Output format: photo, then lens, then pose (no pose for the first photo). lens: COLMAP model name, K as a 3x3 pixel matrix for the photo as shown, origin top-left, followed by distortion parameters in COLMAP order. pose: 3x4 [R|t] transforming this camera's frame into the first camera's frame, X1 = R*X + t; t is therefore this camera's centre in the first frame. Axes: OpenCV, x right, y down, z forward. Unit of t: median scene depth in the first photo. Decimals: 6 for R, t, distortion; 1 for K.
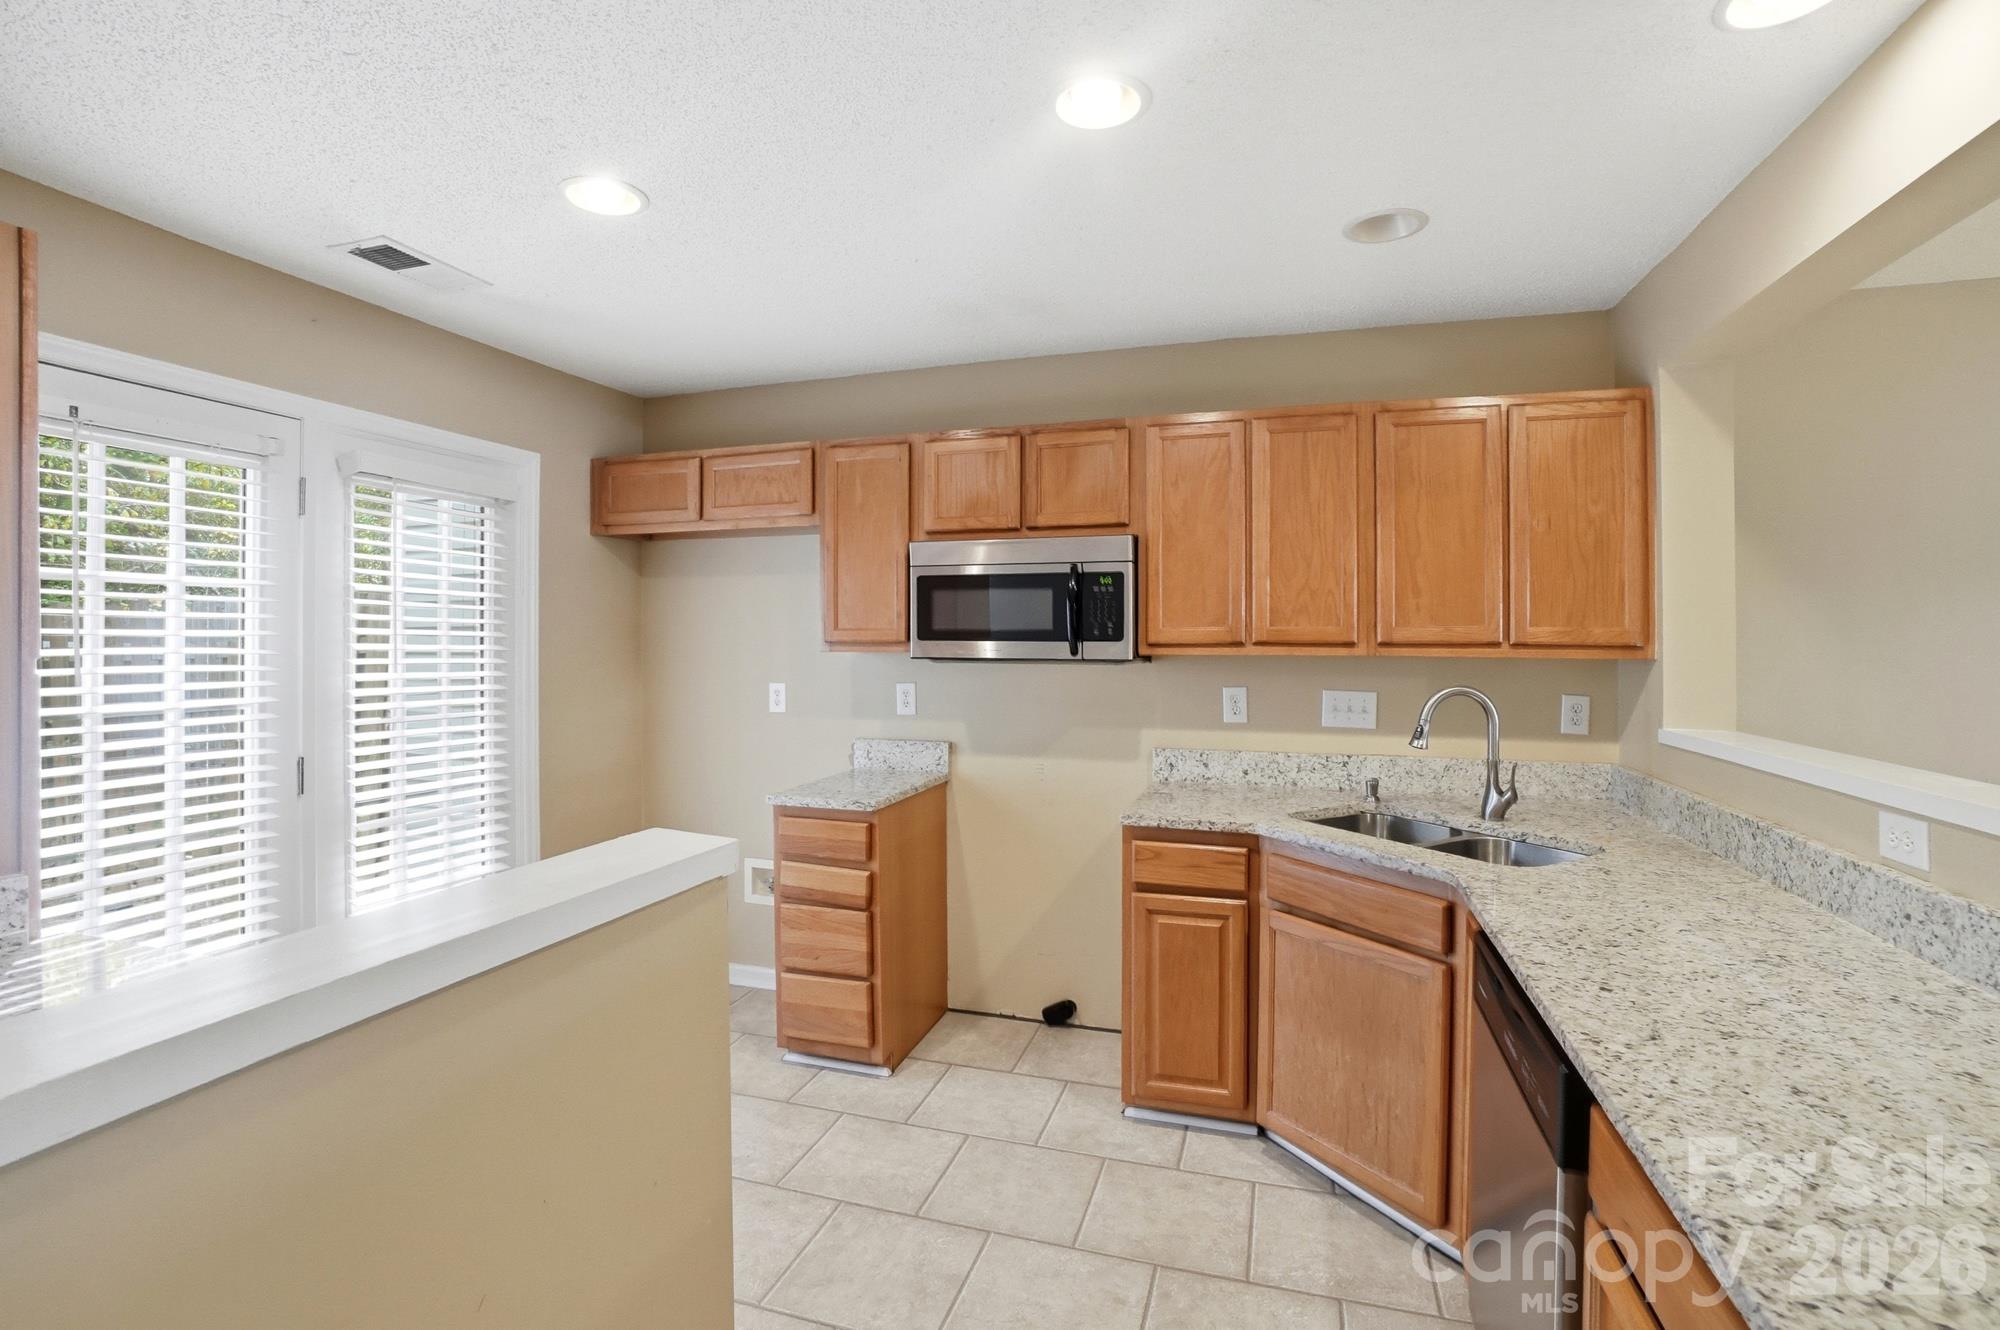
lens RADIAL K [[908.3, 0, 991.0], [0, 908.3, 647.9], [0, 0, 1]] dist [-0.030639, 0.000254]
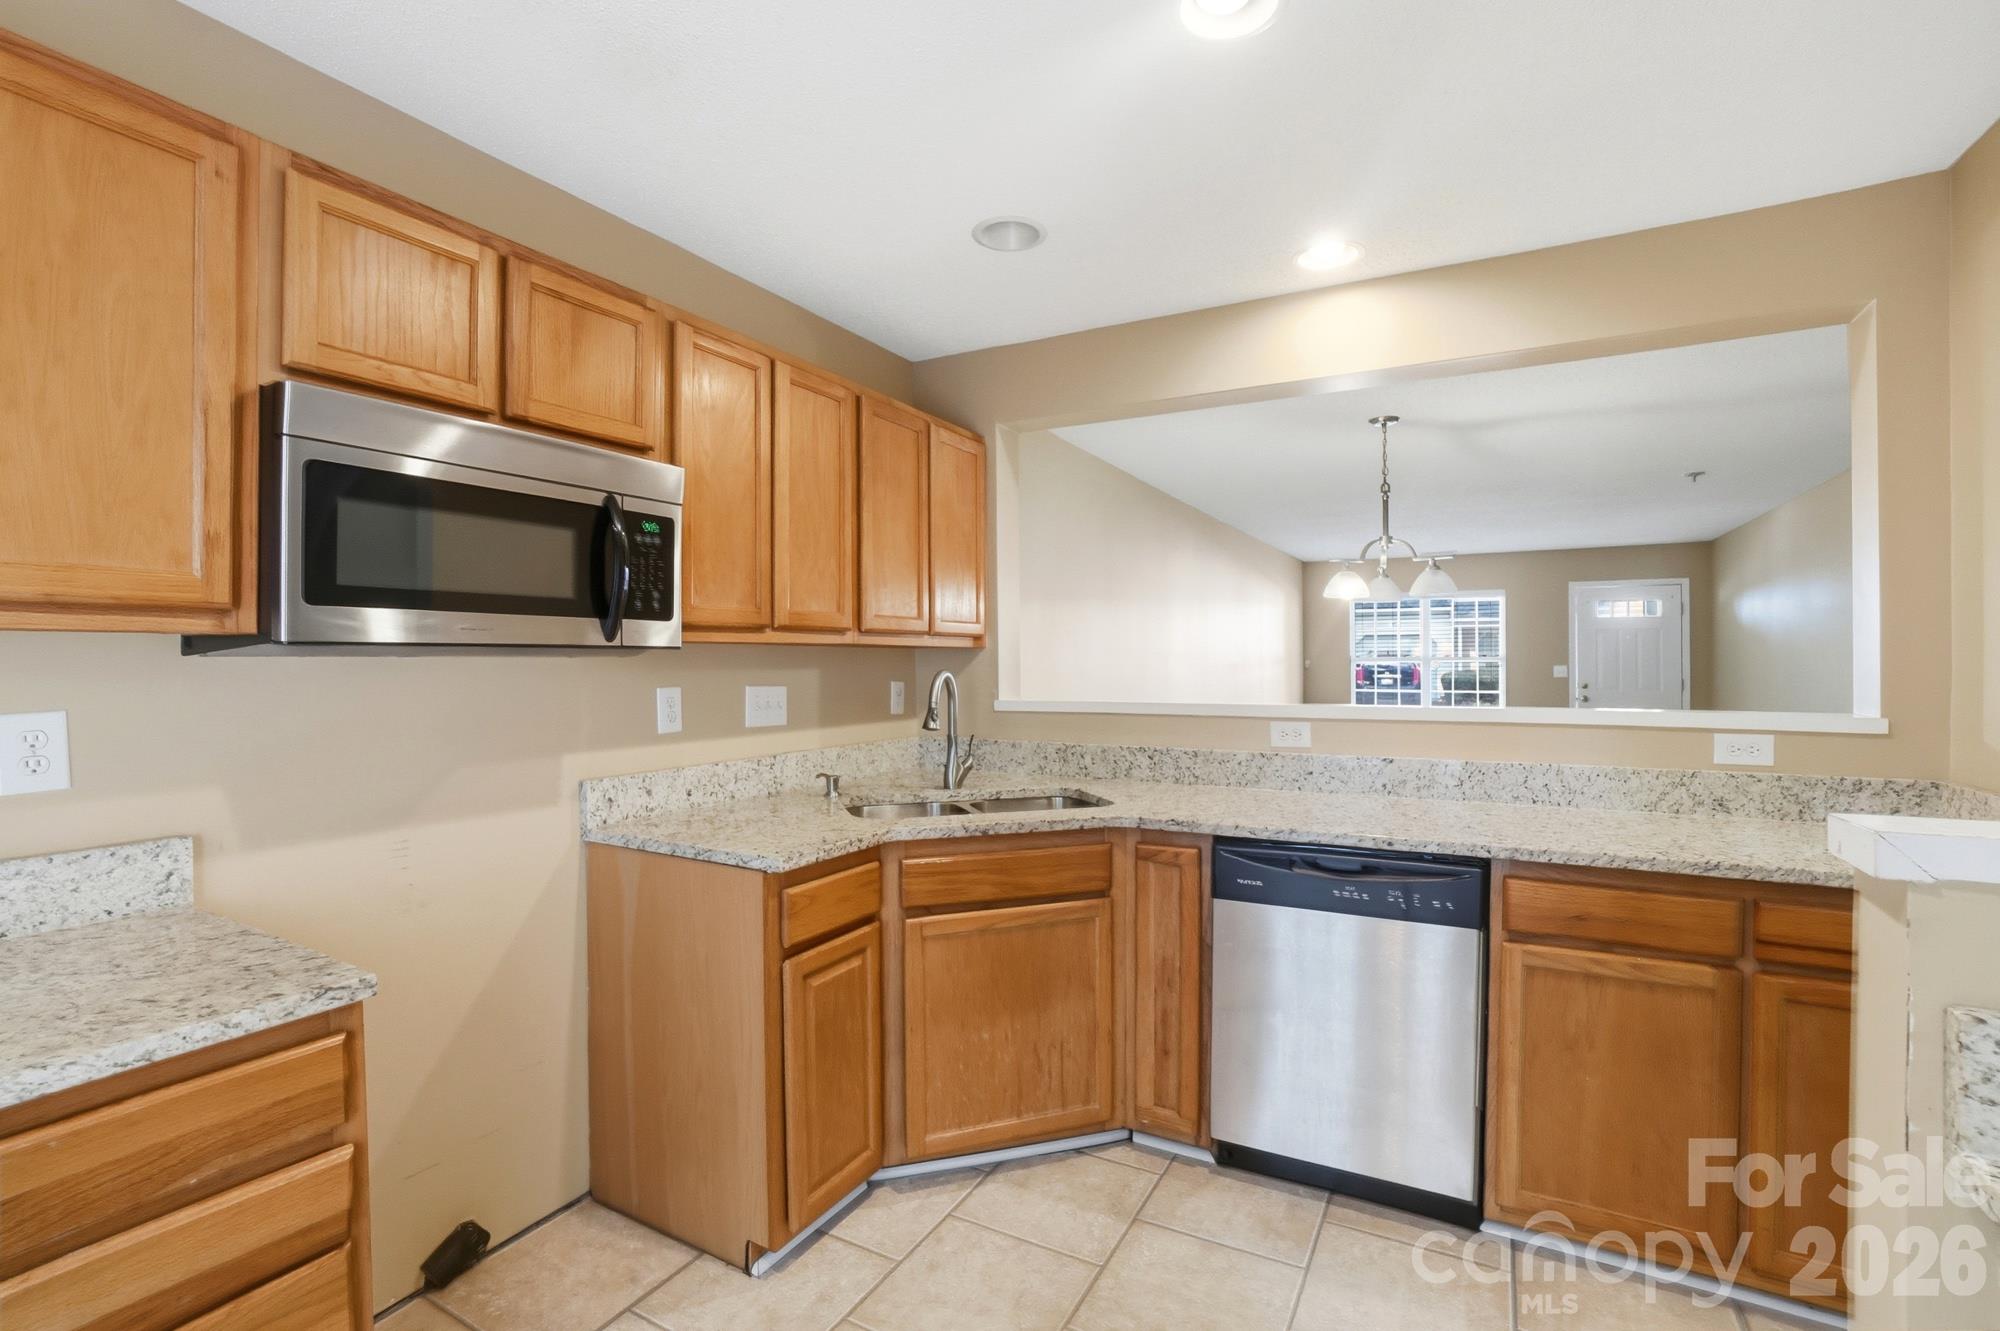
lens RADIAL K [[908.3, 0, 993.5], [0, 908.3, 667.7], [0, 0, 1]] dist [-0.030639, 0.000254]
pose [[0.191560, -0.010034, 0.981430, -0.472197], [0.011524, 0.999902, 0.007973, 0.025722], [-0.981413, 0.009783, 0.191657, 0.620577]]
